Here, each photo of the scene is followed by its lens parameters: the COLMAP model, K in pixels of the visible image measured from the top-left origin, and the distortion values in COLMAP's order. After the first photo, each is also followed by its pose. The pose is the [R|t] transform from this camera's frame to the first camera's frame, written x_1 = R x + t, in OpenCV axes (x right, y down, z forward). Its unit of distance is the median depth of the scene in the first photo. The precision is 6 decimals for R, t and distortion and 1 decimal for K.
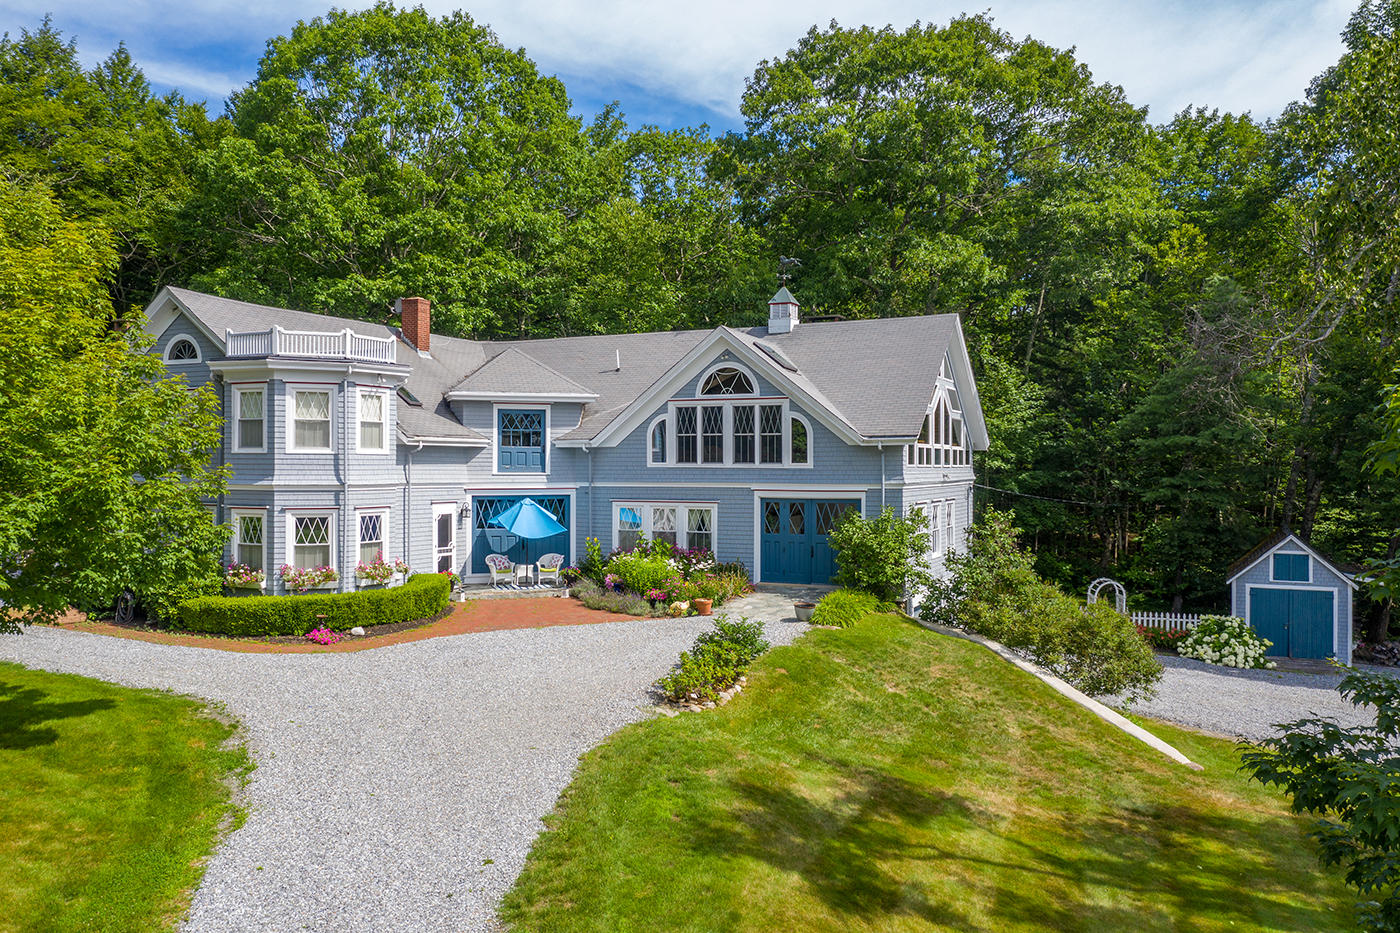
lens RADIAL K [[1088.7, 0, 700.9], [0, 1088.7, 468.7], [0, 0, 1]] dist [-0.001292, 0.001848]
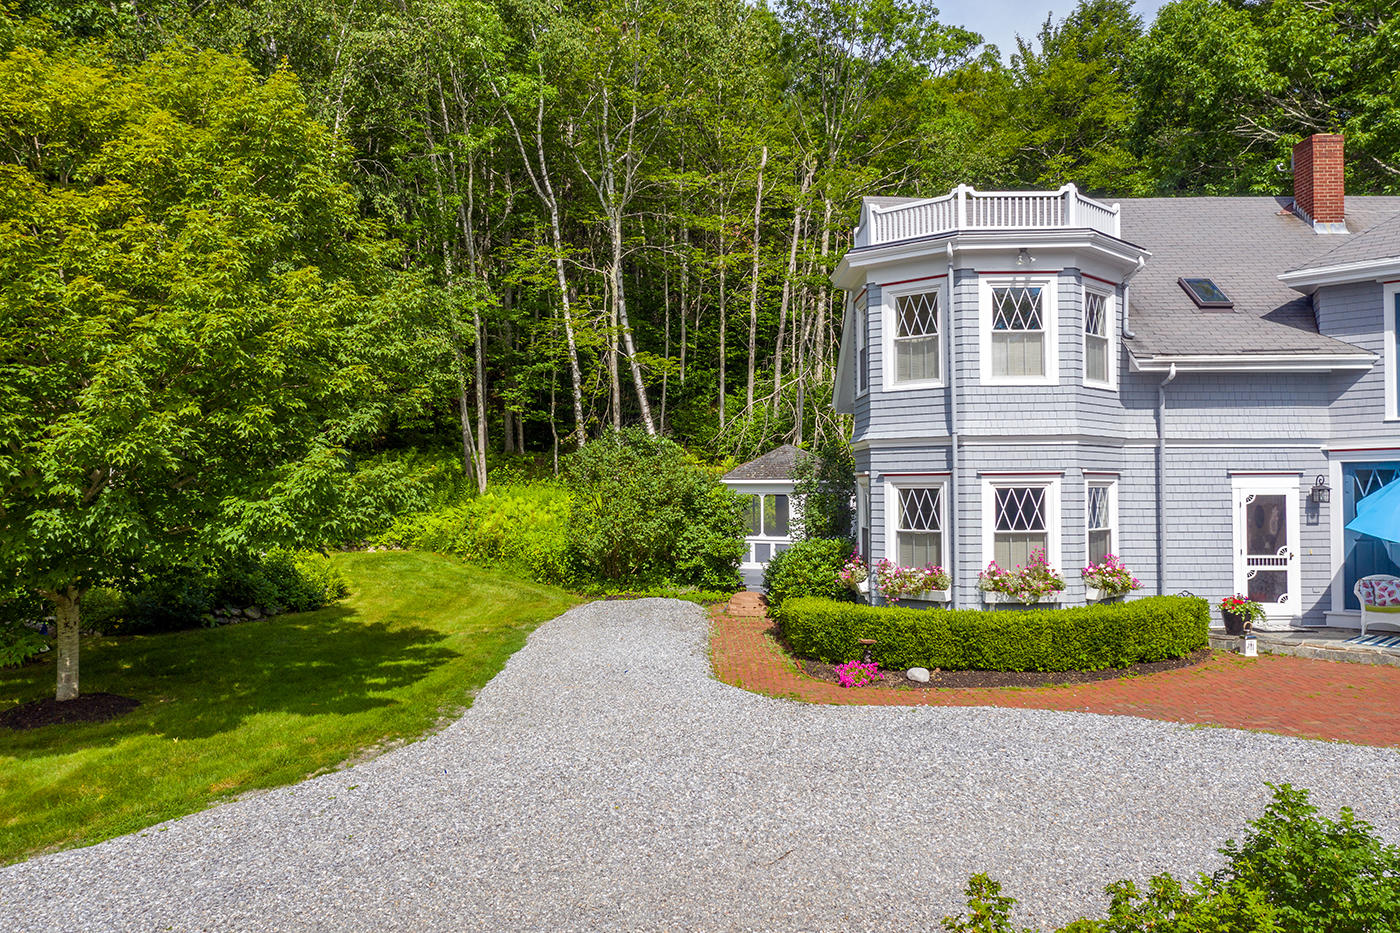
lens RADIAL K [[1088.7, 0, 699.8], [0, 1088.7, 462.6], [0, 0, 1]] dist [-0.001292, 0.001848]
pose [[0.429444, -0.023208, -0.902795, 0.167261], [0.006697, 0.999724, -0.022514, 0.042349], [0.903068, 0.003622, 0.429481, 0.594509]]
